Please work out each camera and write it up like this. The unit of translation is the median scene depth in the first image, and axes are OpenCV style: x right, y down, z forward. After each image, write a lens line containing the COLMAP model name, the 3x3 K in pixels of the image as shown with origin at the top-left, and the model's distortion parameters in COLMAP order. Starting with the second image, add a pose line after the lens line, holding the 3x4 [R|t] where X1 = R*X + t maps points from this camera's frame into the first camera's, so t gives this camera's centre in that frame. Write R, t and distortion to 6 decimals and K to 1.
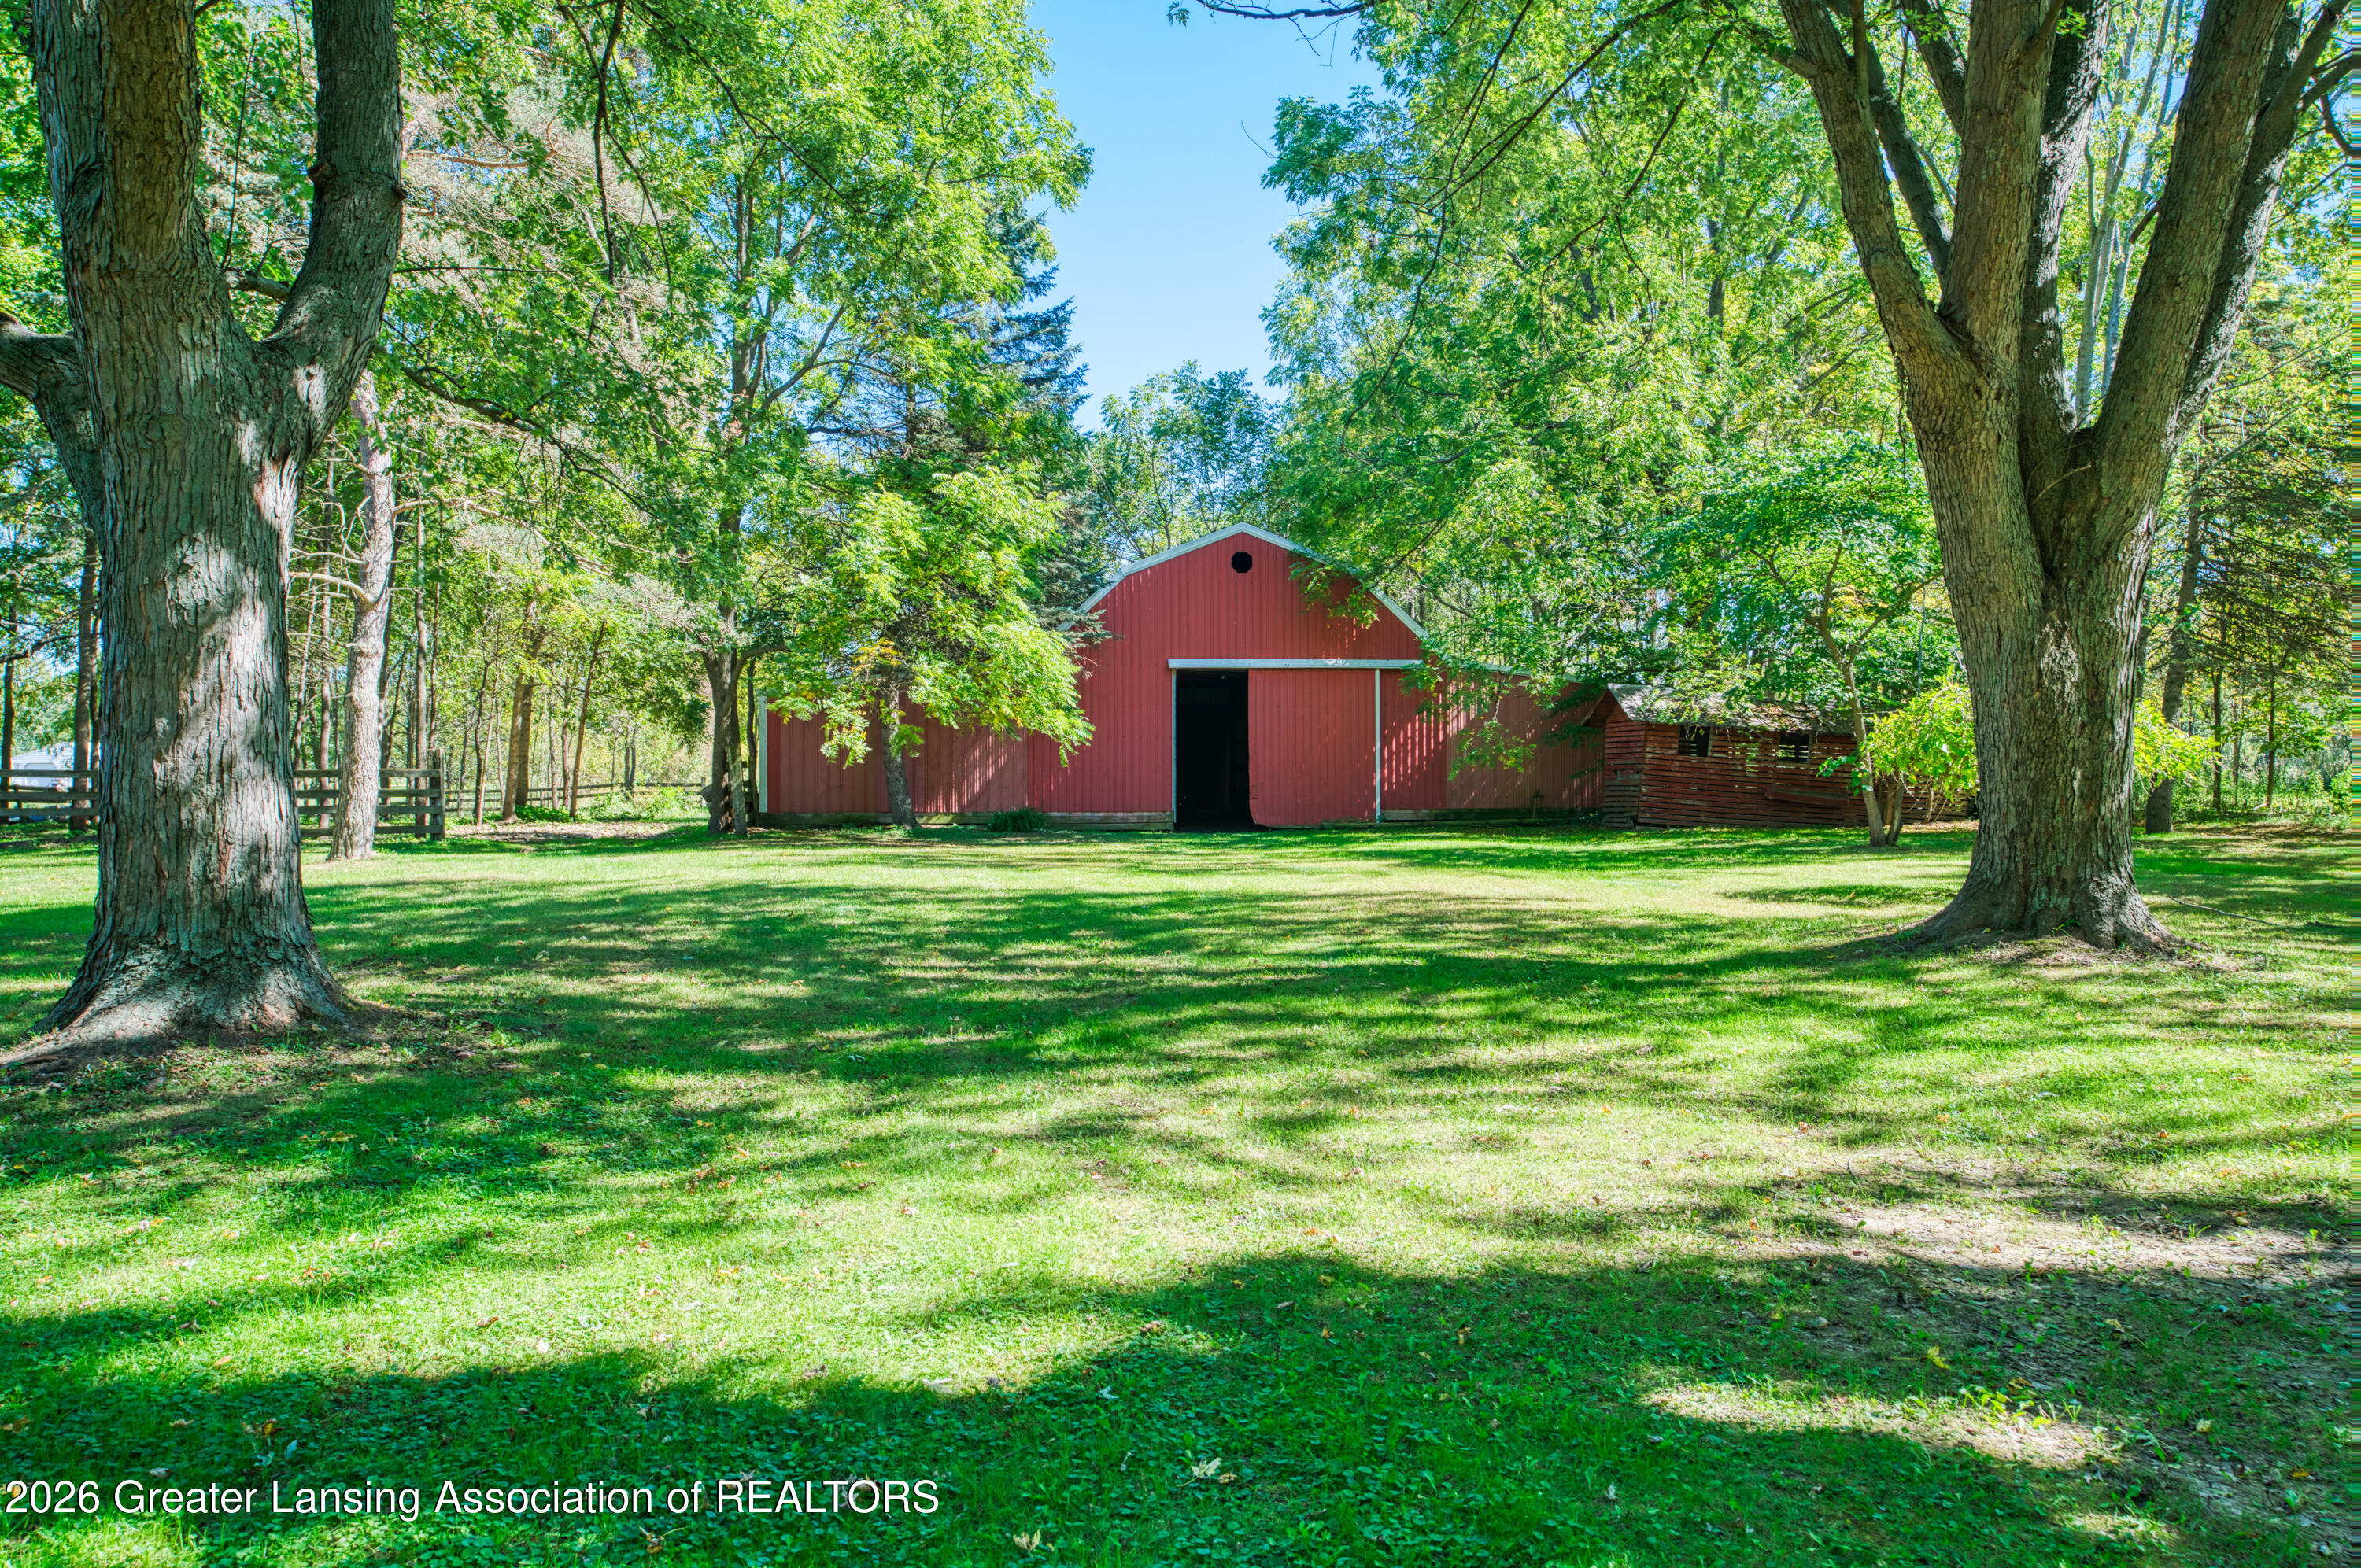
lens RADIAL K [[1834.0, 0, 1180.5], [0, 1834.0, 784.1], [0, 0, 1]] dist [-0.000970, -0.000152]
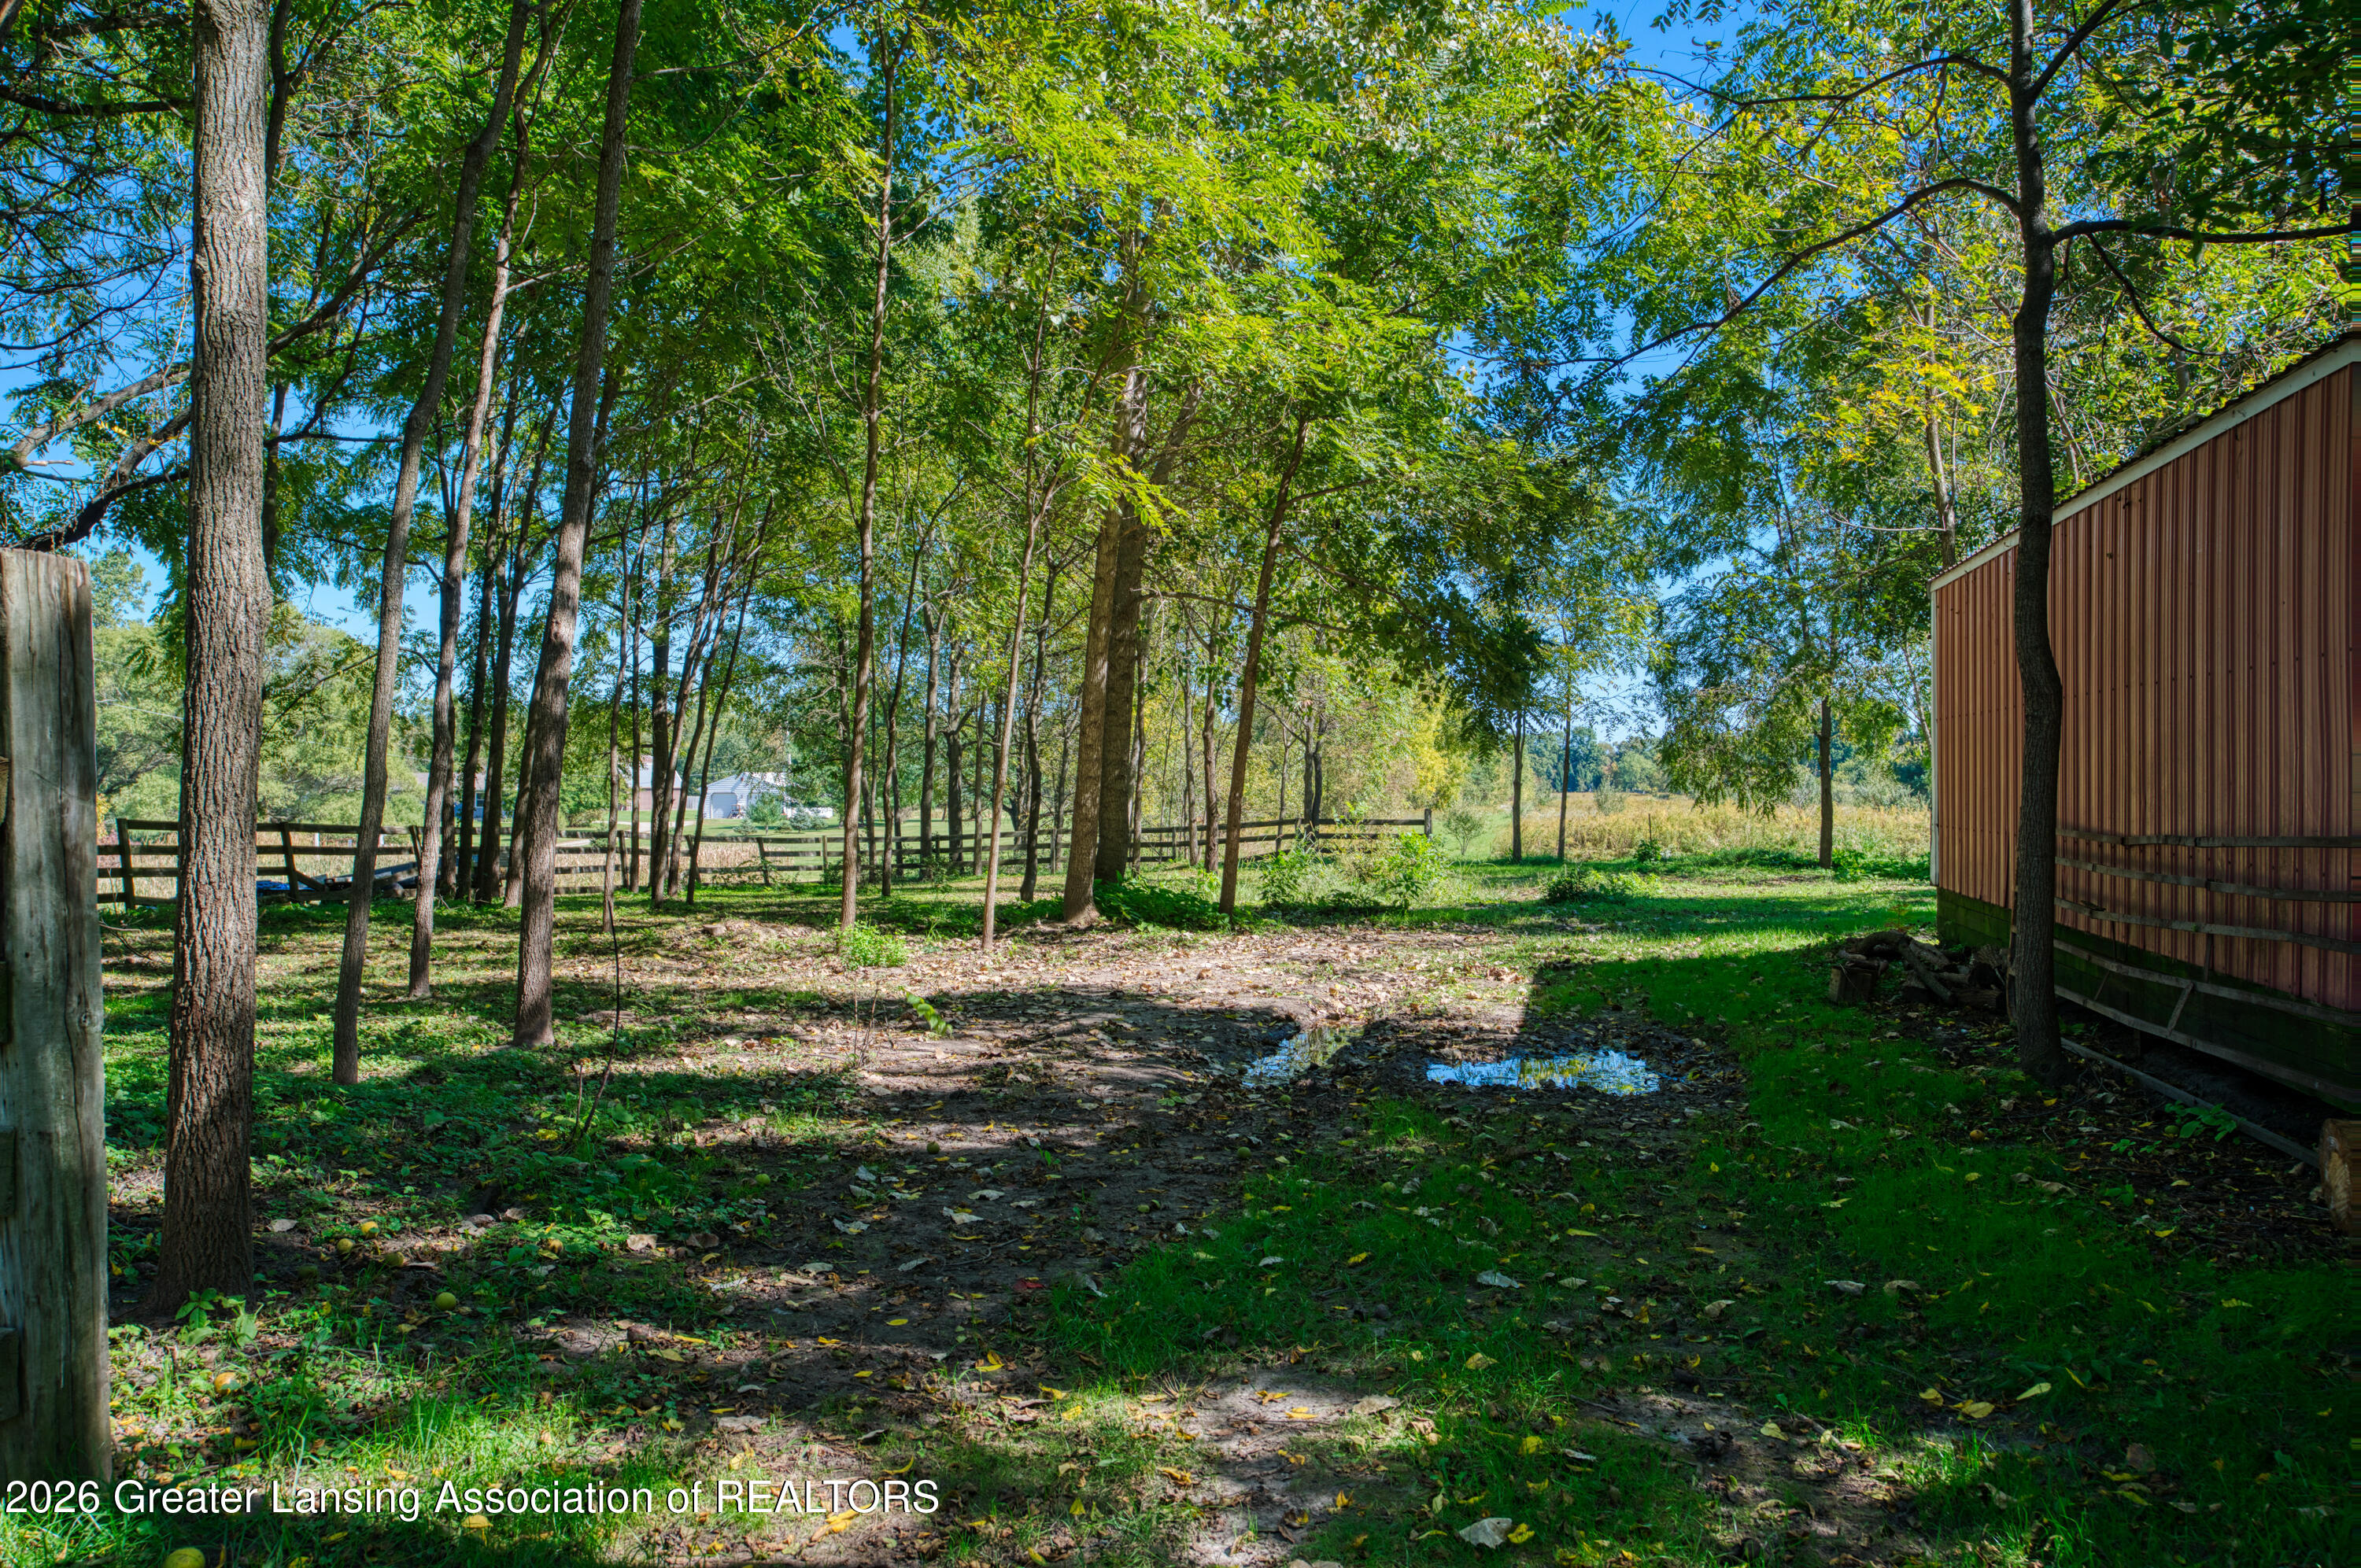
lens RADIAL K [[1834.0, 0, 1180.6], [0, 1834.0, 791.7], [0, 0, 1]] dist [-0.000970, -0.000152]
pose [[0.943029, -0.002665, -0.332699, -0.191576], [-0.001609, 0.999920, -0.012570, -0.002868], [0.332706, 0.012389, 0.942949, 0.569961]]
